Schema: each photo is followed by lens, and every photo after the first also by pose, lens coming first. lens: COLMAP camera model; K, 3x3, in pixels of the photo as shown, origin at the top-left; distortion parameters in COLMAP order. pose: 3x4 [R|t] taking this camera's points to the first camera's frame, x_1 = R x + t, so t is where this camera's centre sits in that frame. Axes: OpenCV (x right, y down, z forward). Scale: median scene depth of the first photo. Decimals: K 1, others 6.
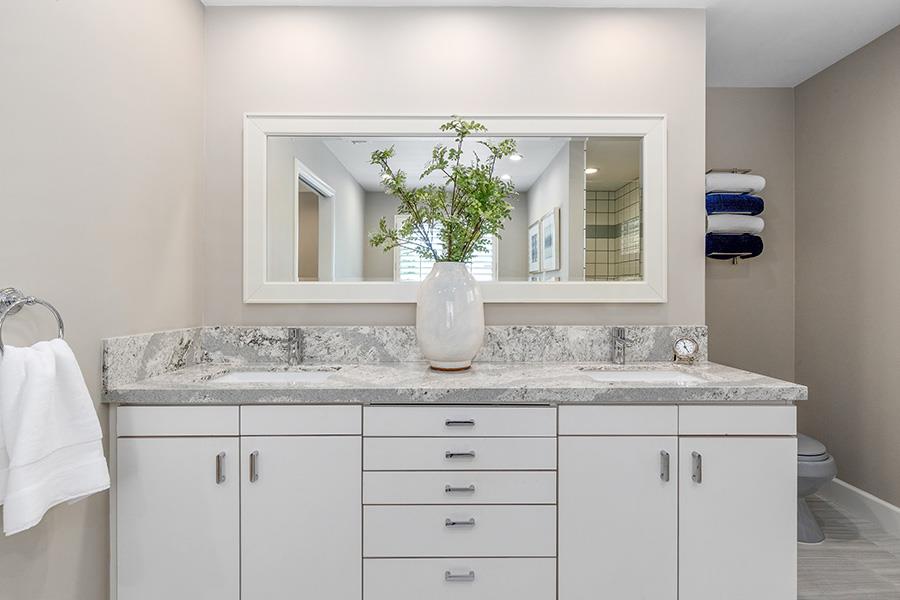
lens RADIAL K [[405.1, 0, 452.2], [0, 405.1, 291.2], [0, 0, 1]] dist [-0.005889, -0.000316]
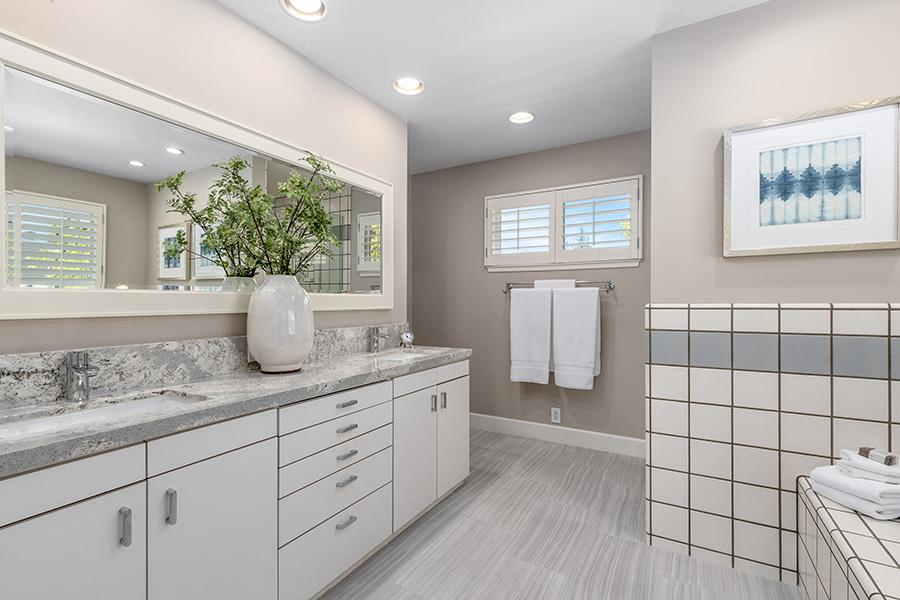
lens RADIAL K [[405.1, 0, 451.1], [0, 405.1, 301.2], [0, 0, 1]] dist [-0.005889, -0.000316]
pose [[0.518065, -0.000987, 0.855341, -0.649180], [-0.004605, 0.999982, 0.003943, -0.007124], [-0.855329, -0.005982, 0.518051, 0.033823]]
